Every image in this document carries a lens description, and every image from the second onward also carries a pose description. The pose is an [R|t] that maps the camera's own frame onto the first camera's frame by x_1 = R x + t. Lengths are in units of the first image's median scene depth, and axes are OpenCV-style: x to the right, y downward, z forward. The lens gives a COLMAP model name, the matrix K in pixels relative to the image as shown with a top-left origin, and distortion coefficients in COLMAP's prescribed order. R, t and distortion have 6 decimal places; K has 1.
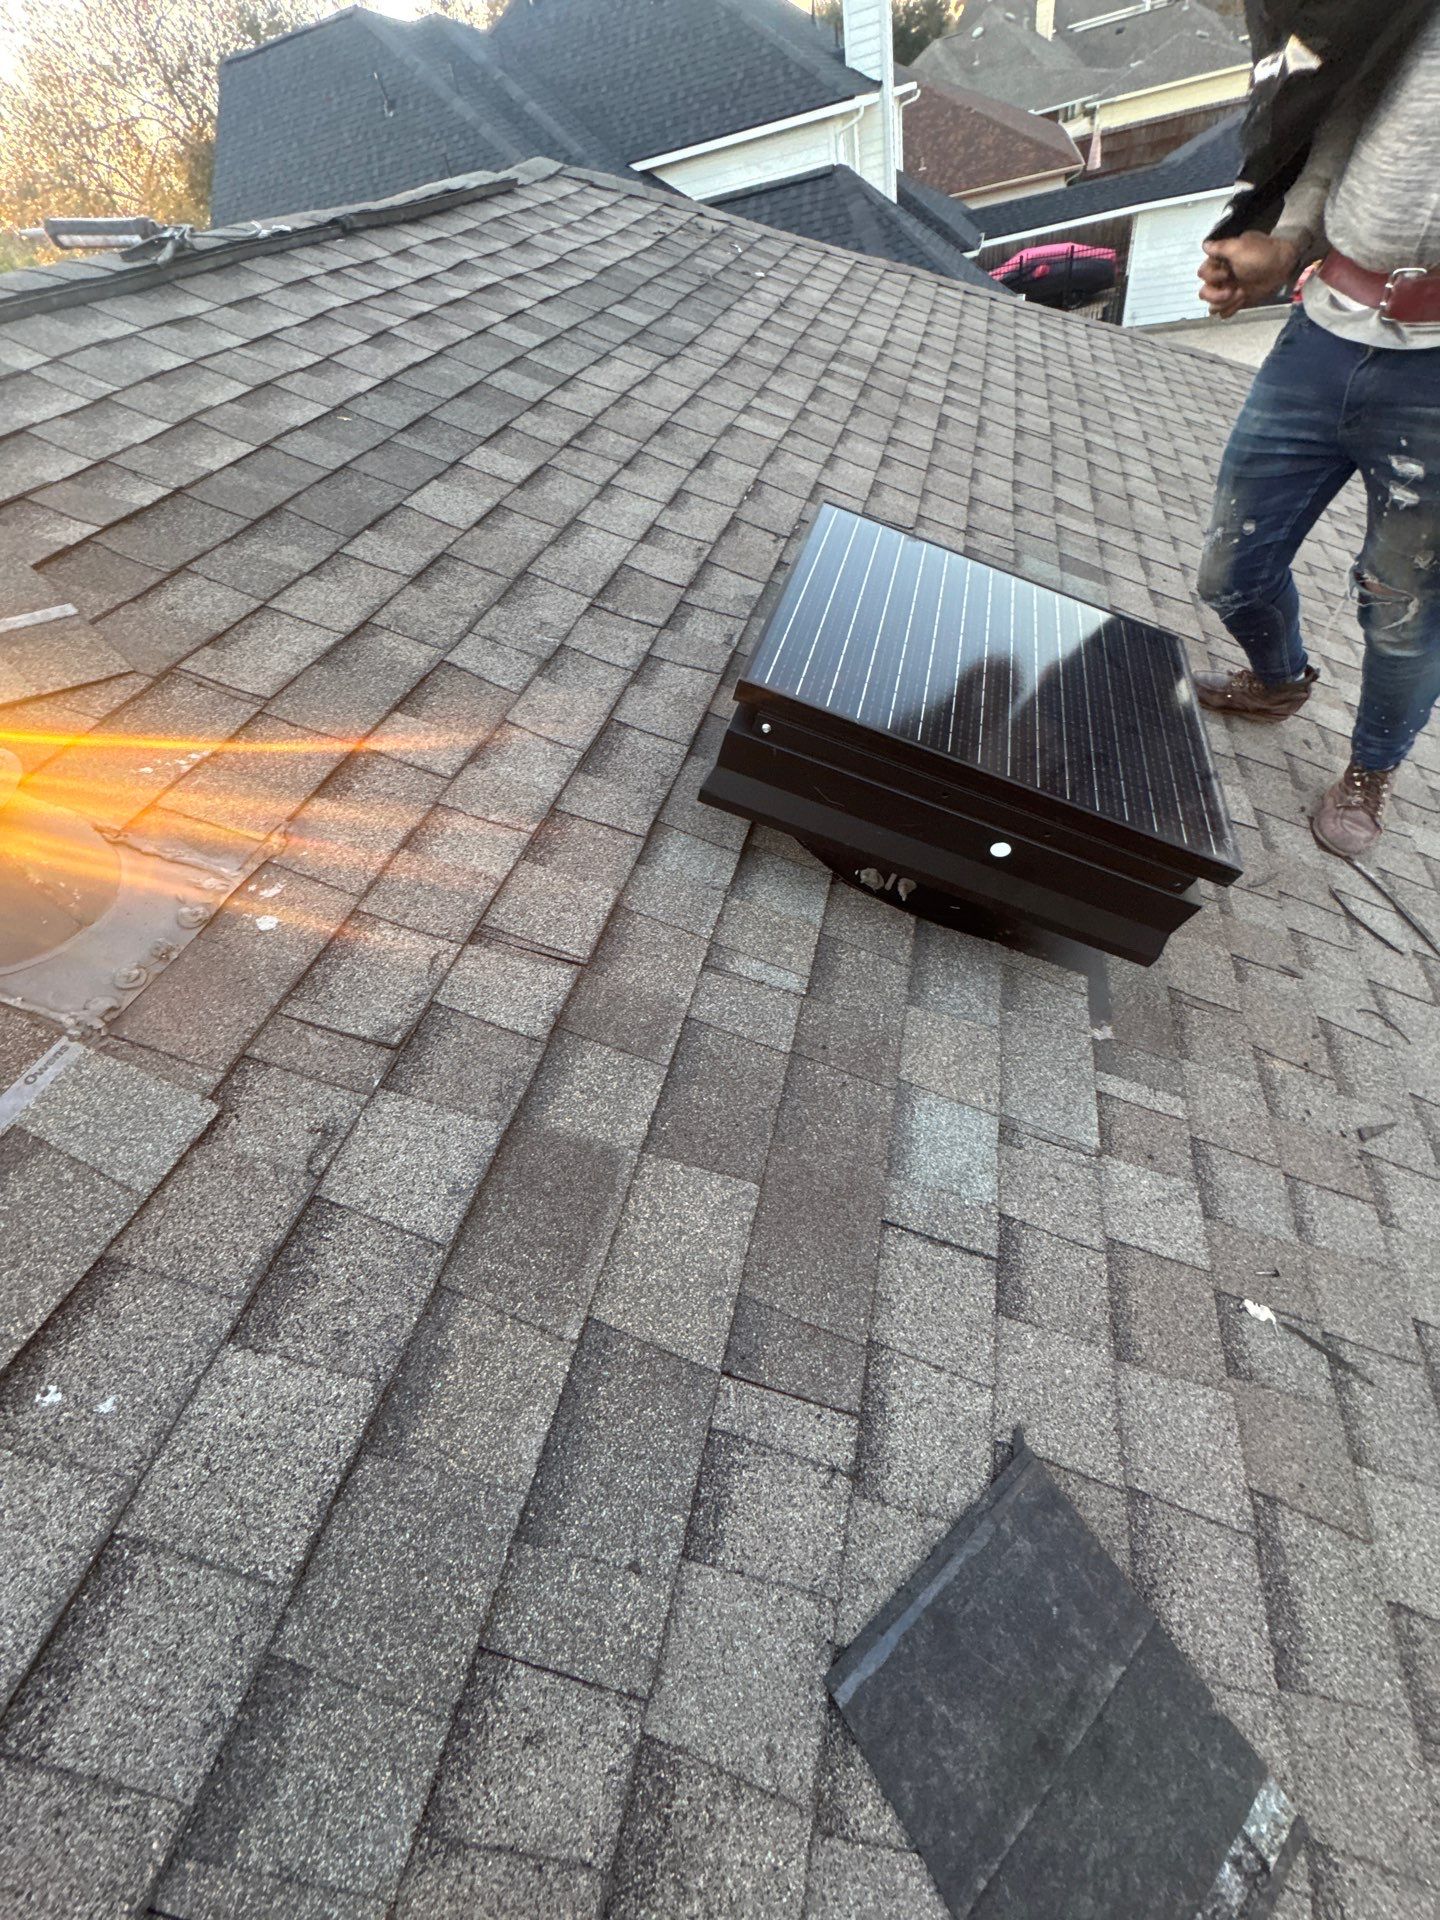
lens RADIAL K [[785.0, 0, 730.1], [0, 785.0, 957.2], [0, 0, 1]] dist [-0.001933, -0.000426]
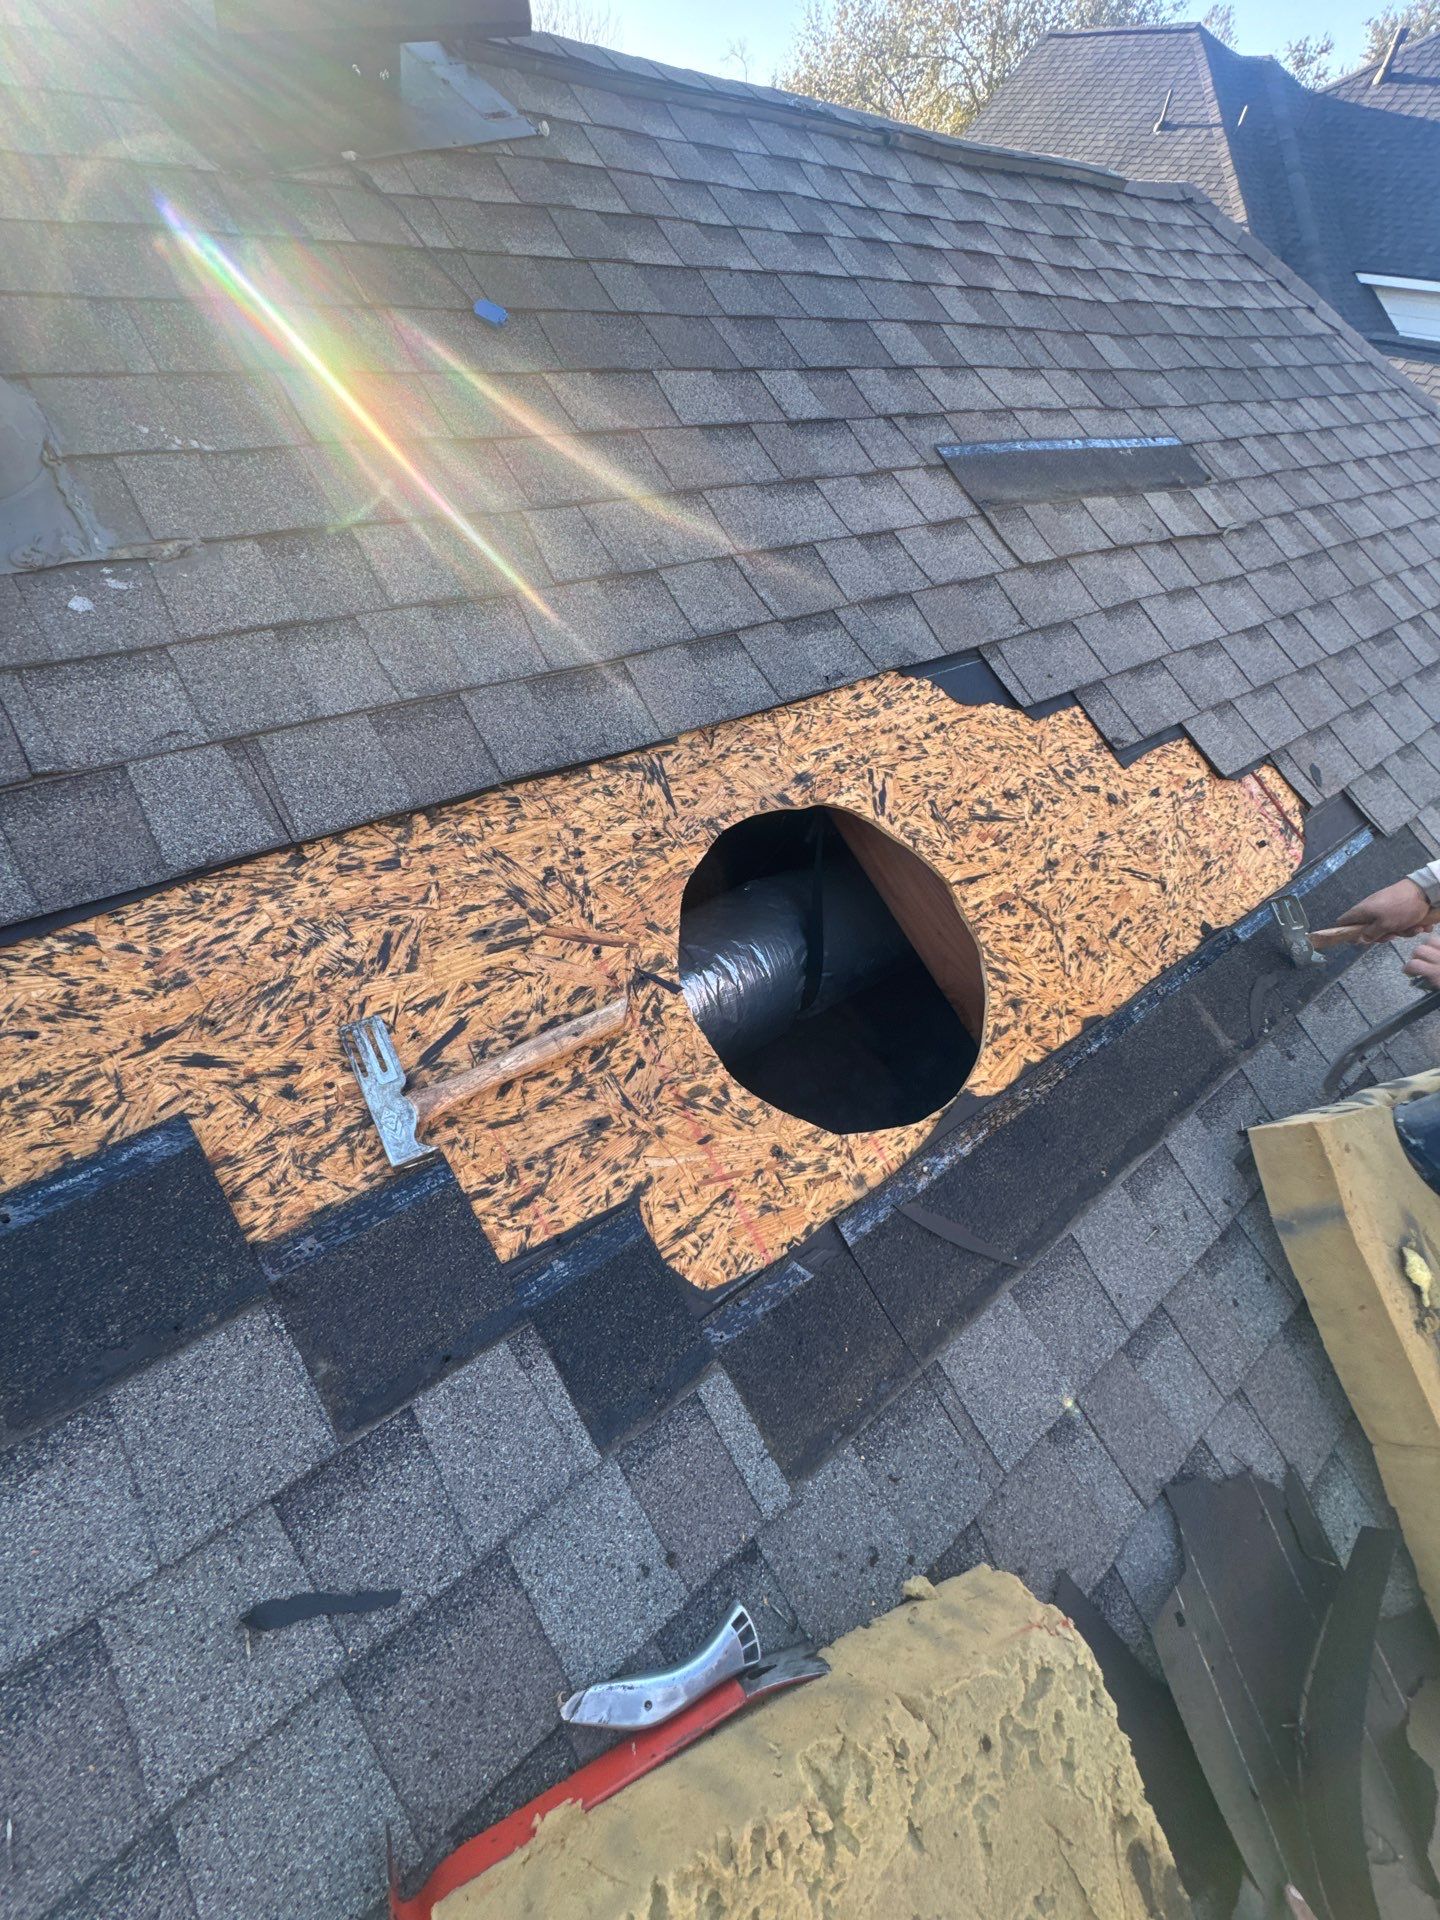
lens RADIAL K [[785.0, 0, 730.1], [0, 785.0, 957.2], [0, 0, 1]] dist [-0.001933, -0.000426]
pose [[0.748689, 0.611021, -0.257133, 0.400020], [-0.613301, 0.785662, 0.081221, -0.210037], [0.251648, 0.096890, 0.962957, 0.248346]]
